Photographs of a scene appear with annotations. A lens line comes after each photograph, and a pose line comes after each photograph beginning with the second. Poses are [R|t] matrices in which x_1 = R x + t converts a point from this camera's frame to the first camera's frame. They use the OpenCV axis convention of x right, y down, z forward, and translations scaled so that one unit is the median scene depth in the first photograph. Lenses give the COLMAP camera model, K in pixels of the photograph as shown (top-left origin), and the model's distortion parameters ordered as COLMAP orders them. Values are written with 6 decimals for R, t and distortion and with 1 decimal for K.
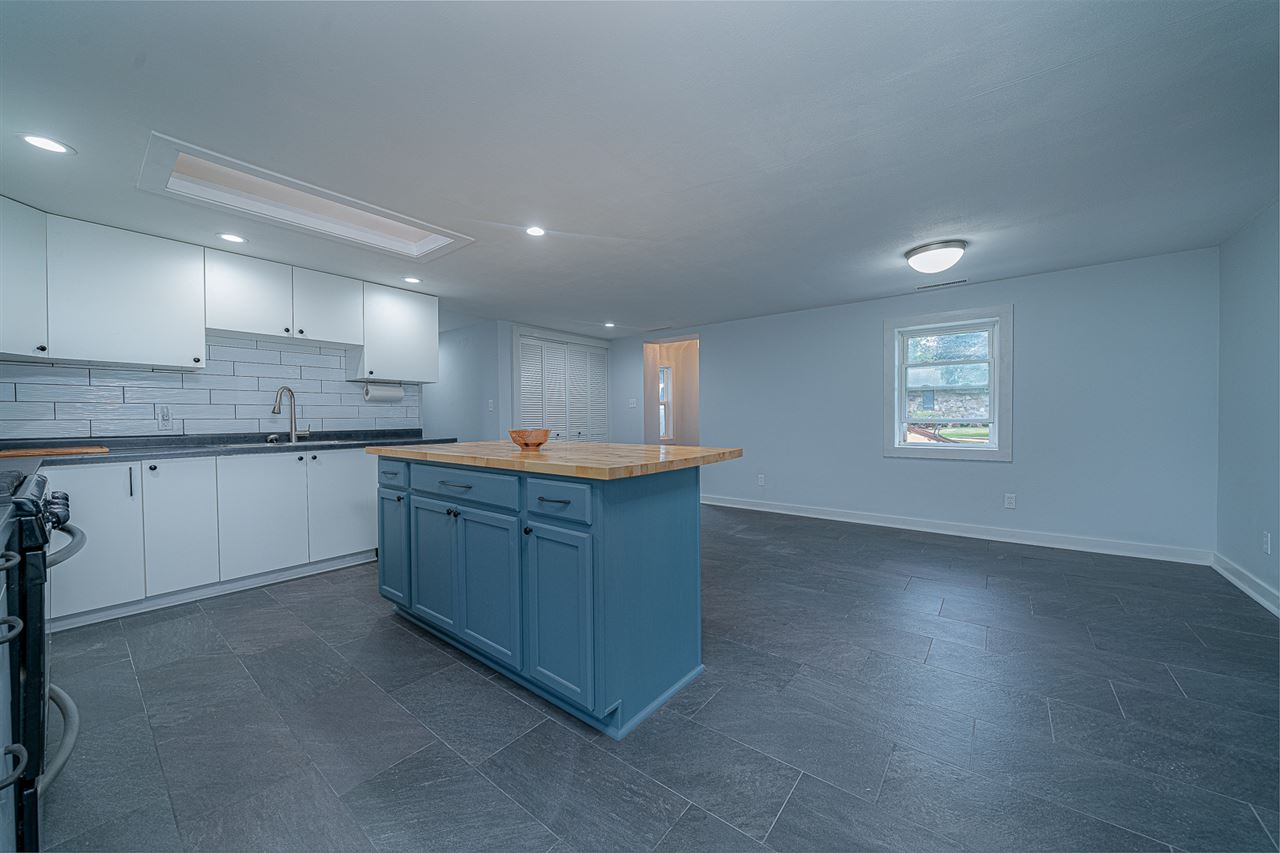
lens RADIAL K [[457.3, 0, 640.0], [0, 457.3, 426.5], [0, 0, 1]] dist [-0.009319, -0.000025]
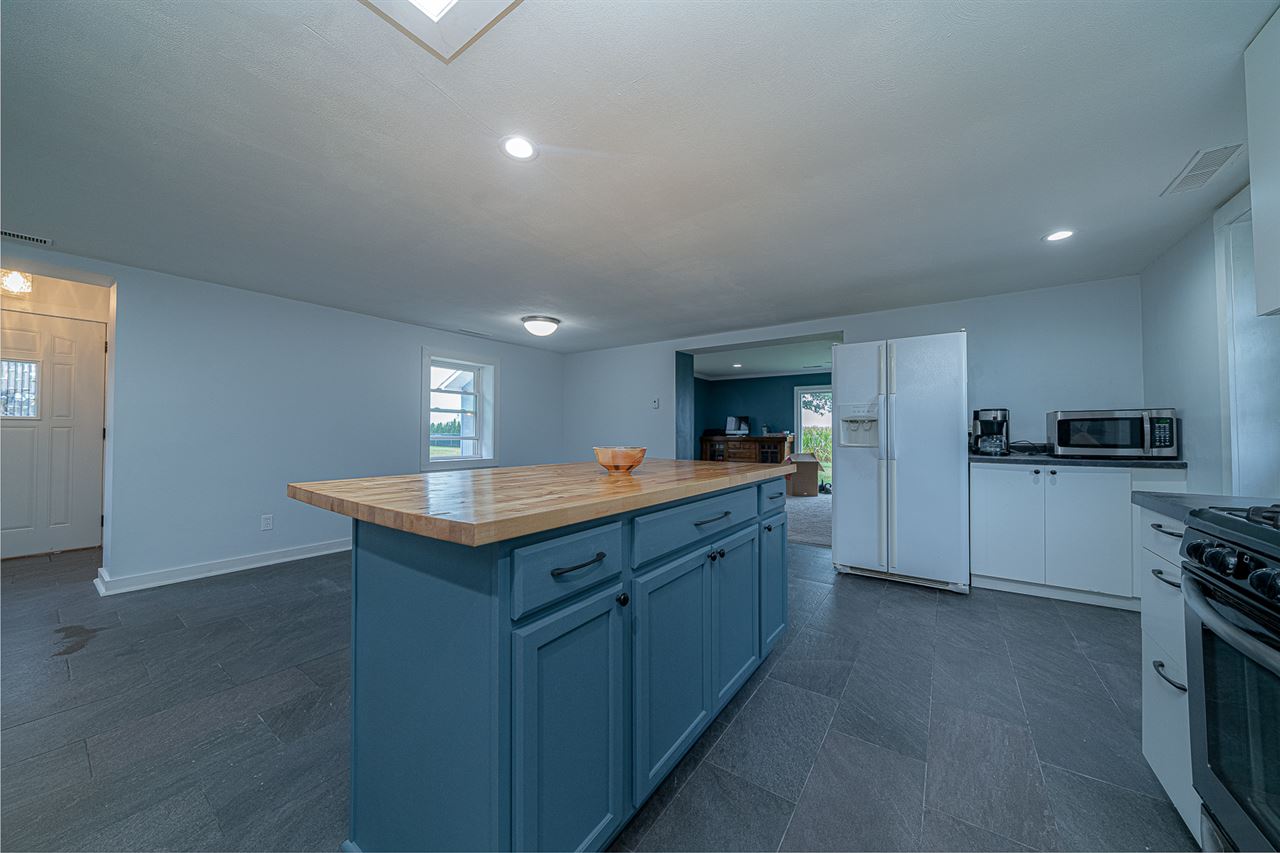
lens RADIAL K [[435.2, 0, 640.7], [0, 435.2, 427.7], [0, 0, 1]] dist [-0.004752, -0.000125]
pose [[-0.054077, 0.023282, 0.998265, -1.025608], [0.017584, 0.999595, -0.022361, -0.013485], [-0.998382, 0.016344, -0.054464, 1.040436]]
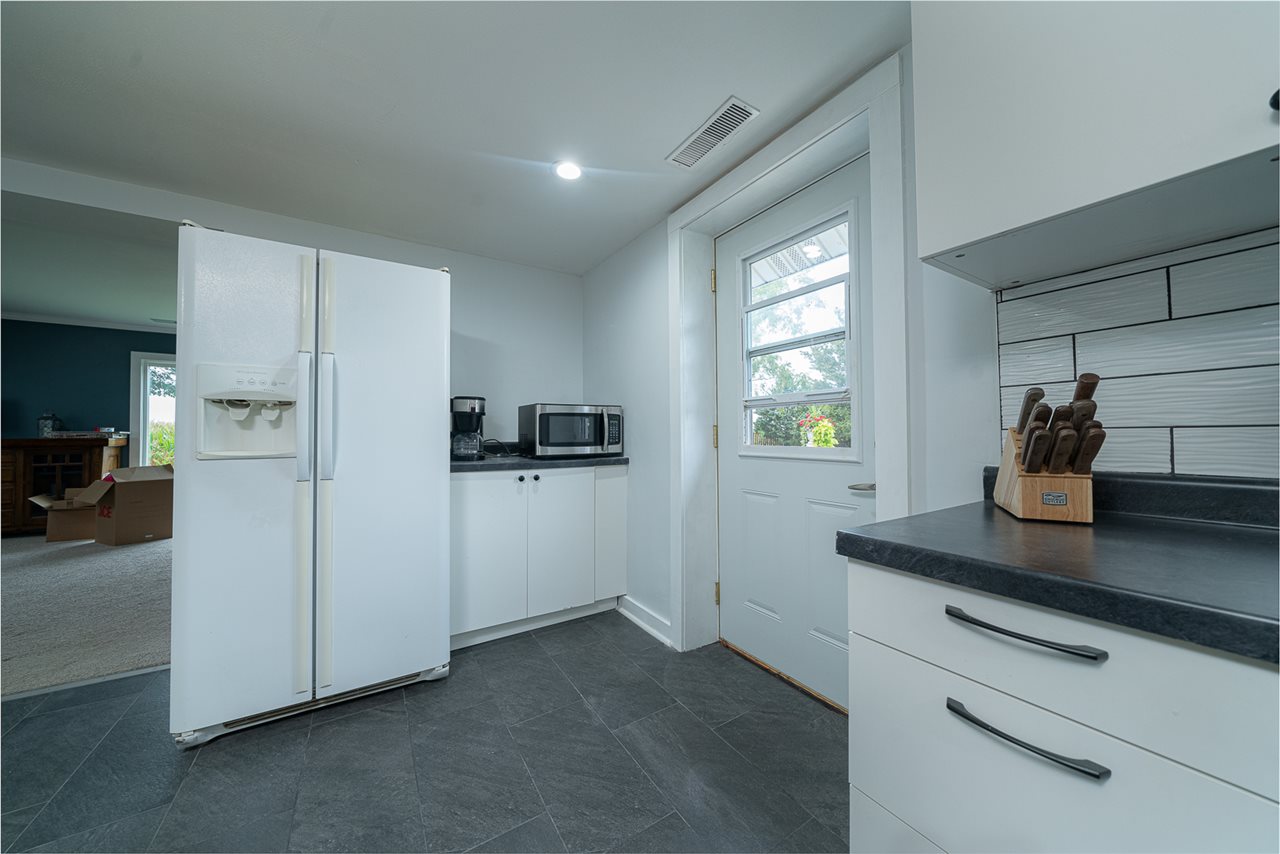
lens RADIAL K [[435.2, 0, 640.7], [0, 435.2, 428.2], [0, 0, 1]] dist [-0.004752, -0.000125]
pose [[-0.943712, 0.013867, 0.330477, -0.411223], [0.015743, 0.999872, 0.002999, -0.007460], [-0.330393, 0.008033, -0.943809, 0.669527]]
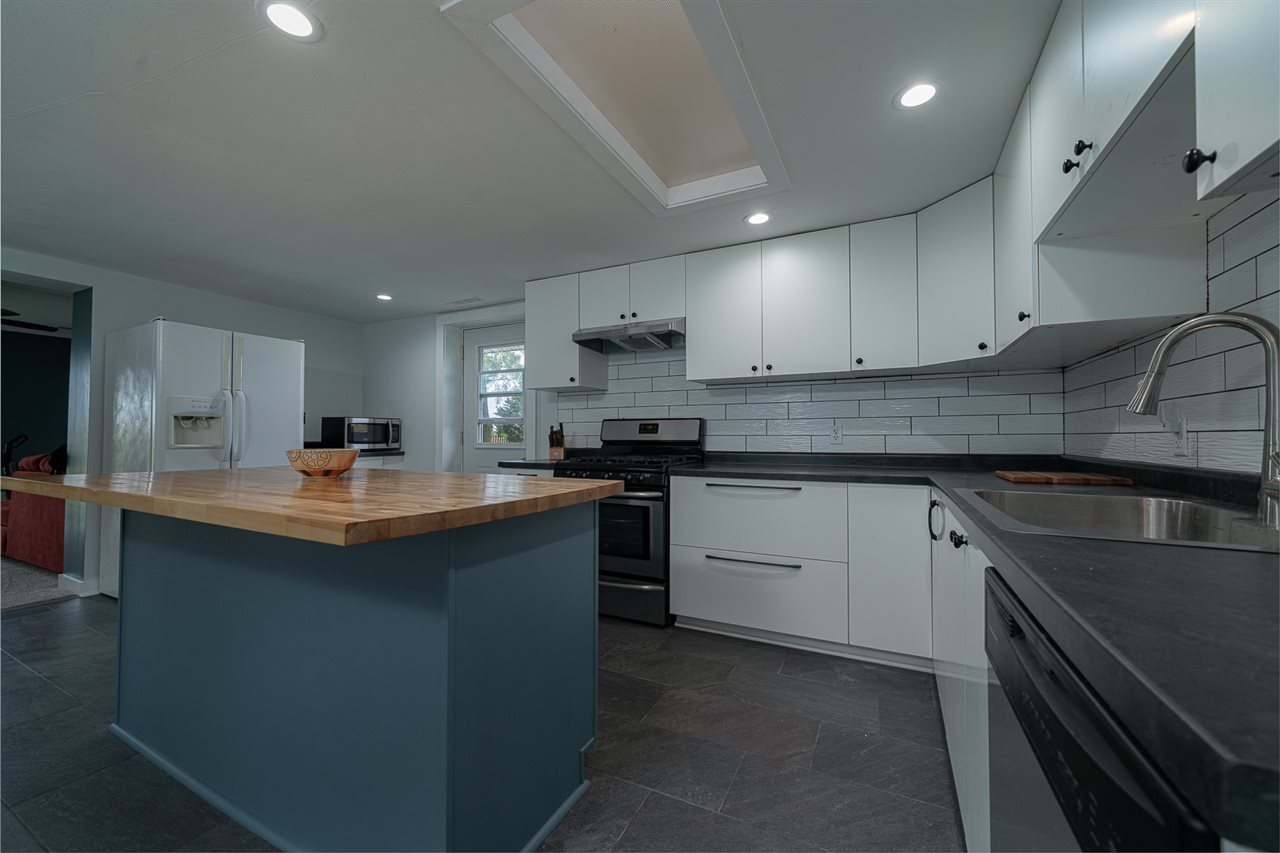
lens RADIAL K [[490.9, 0, 640.0], [0, 490.9, 426.5], [0, 0, 1]] dist [-0.000611, -0.000041]
pose [[-0.979736, -0.001461, -0.200286, -0.566289], [-0.001244, 0.999998, -0.001208, -0.030328], [0.200288, -0.000935, -0.979737, 1.858367]]
